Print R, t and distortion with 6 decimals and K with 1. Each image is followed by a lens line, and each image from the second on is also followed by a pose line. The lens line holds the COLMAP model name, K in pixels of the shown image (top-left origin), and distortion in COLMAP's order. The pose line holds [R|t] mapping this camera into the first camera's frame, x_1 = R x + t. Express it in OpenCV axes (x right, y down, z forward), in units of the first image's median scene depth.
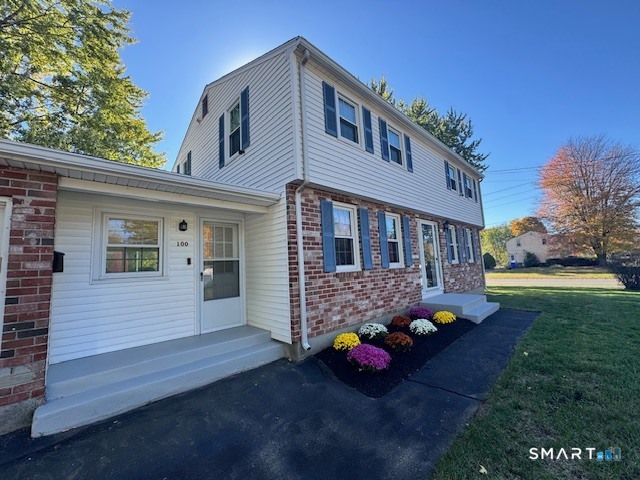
lens RADIAL K [[254.4, 0, 320.0], [0, 254.4, 240.0], [0, 0, 1]] dist [0.000039, -0.000149]
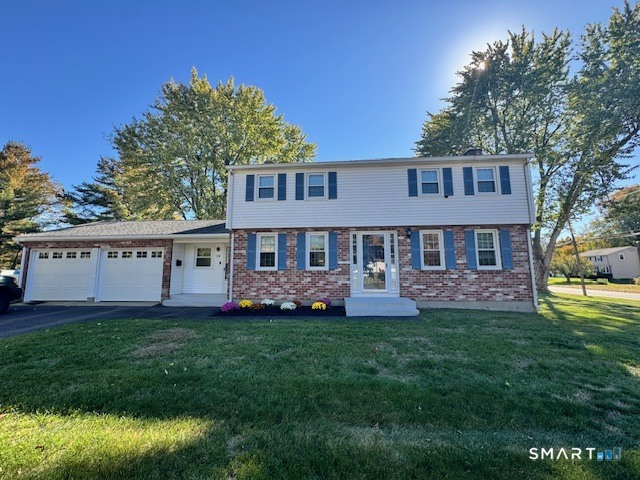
lens RADIAL K [[254.4, 0, 320.0], [0, 254.4, 240.0], [0, 0, 1]] dist [0.000039, -0.000149]
pose [[0.668881, -0.042713, -0.742142, 1.648972], [0.048318, 0.998735, -0.013933, -0.049263], [0.741798, -0.026539, 0.670098, 0.060248]]
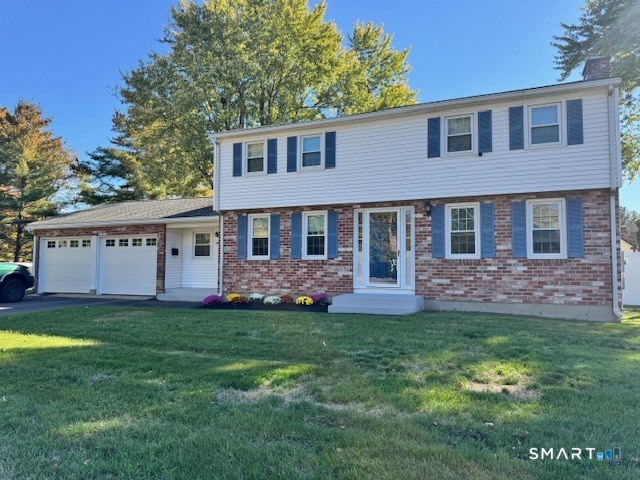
lens RADIAL K [[455.9, 0, 322.6], [0, 455.9, 243.6], [0, 0, 1]] dist [0.087298, -0.097222]
pose [[0.394592, 0.000024, -0.918856, 2.627028], [0.072698, 0.996864, 0.031245, -0.028518], [0.915976, -0.079128, 0.393353, 0.269601]]
